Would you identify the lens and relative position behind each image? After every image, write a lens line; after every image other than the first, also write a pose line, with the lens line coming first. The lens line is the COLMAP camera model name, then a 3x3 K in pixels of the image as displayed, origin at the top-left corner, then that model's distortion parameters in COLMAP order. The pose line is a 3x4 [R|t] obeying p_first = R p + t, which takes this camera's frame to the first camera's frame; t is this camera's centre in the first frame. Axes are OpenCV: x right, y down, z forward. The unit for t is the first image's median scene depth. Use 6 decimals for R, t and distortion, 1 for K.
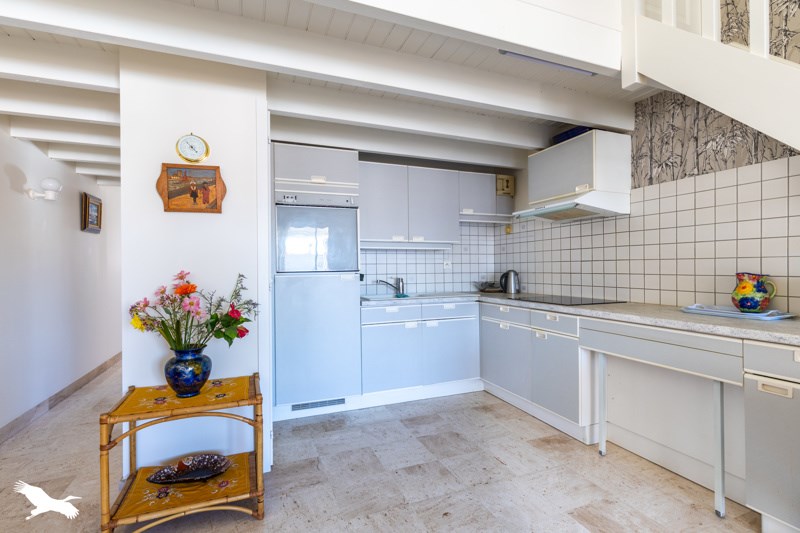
lens RADIAL K [[353.6, 0, 386.0], [0, 353.6, 267.7], [0, 0, 1]] dist [0.001473, 0.000147]
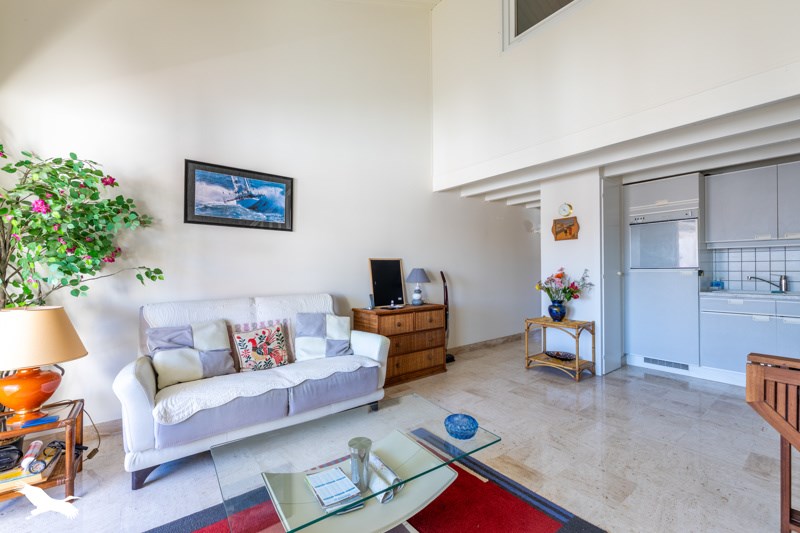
lens RADIAL K [[304.8, 0, 408.4], [0, 304.8, 268.2], [0, 0, 1]] dist [0.001063, 0.000127]
pose [[0.267974, 0.009062, -0.963384, 0.960805], [0.007384, 0.999907, 0.011459, -0.013577], [0.963398, -0.010184, 0.267882, -0.405341]]
